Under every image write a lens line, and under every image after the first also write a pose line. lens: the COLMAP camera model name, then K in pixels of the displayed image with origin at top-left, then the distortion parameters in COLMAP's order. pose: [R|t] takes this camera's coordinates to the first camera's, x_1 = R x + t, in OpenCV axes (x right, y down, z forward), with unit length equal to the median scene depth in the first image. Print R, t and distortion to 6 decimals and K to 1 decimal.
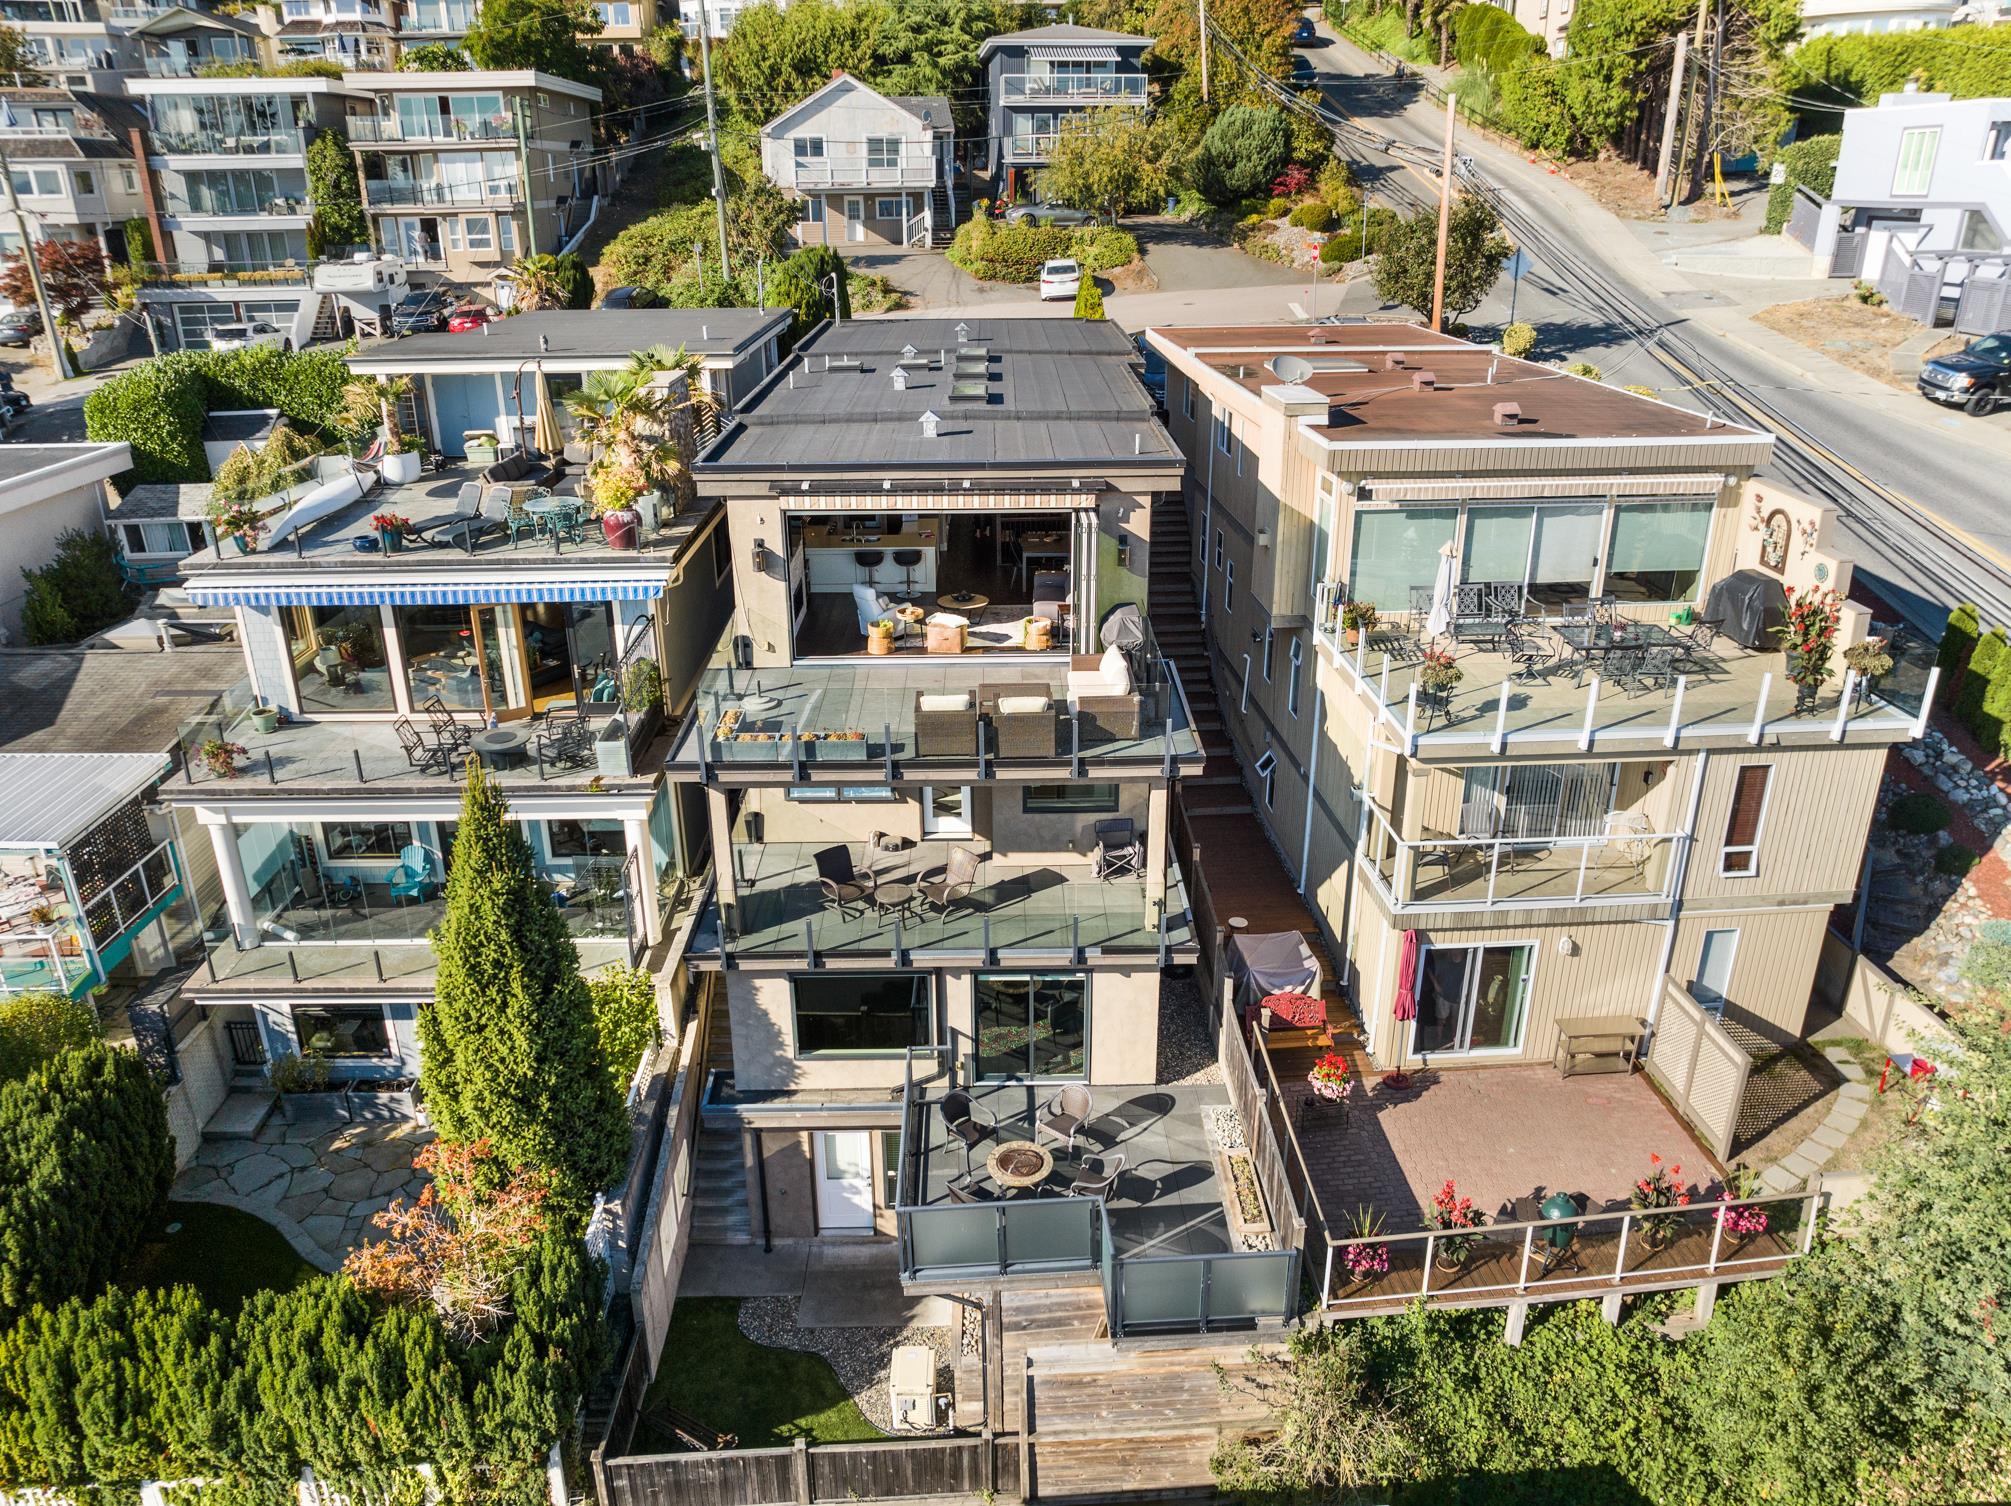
lens RADIAL K [[1414.7, 0, 1005.5], [0, 1414.7, 753.0], [0, 0, 1]] dist [-0.066669, 0.037792]
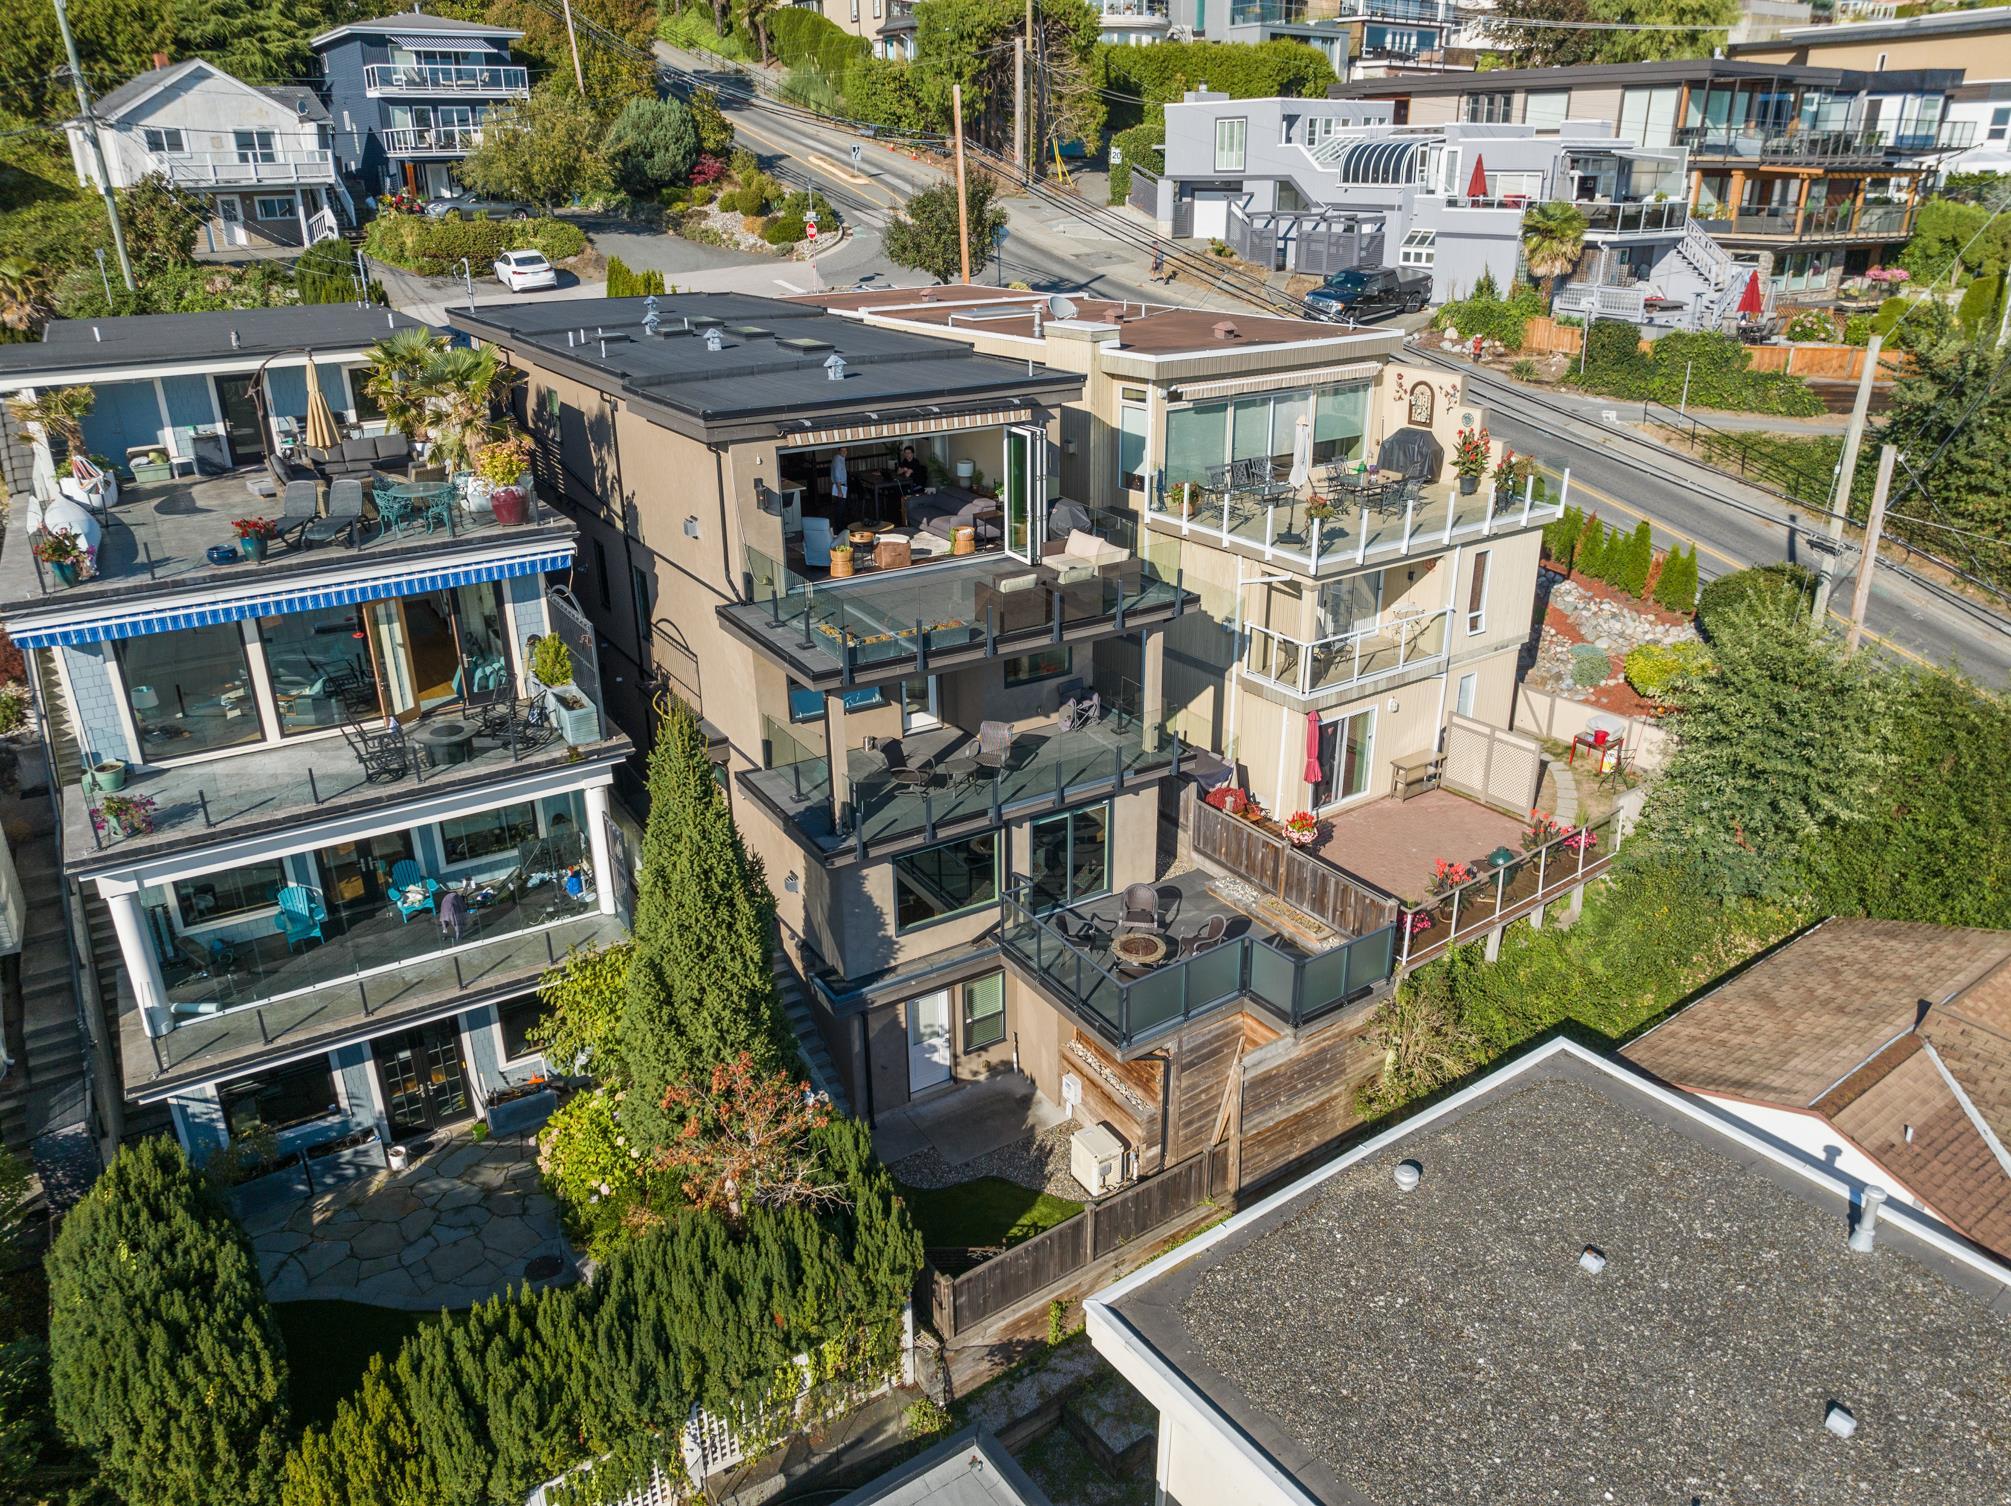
lens RADIAL K [[1414.7, 0, 1005.5], [0, 1414.7, 753.0], [0, 0, 1]] dist [-0.066669, 0.037792]
pose [[0.855699, -0.200280, 0.477145, -0.458229], [0.200450, 0.978366, 0.051186, 0.029060], [-0.477074, 0.051844, 0.877333, -0.019890]]
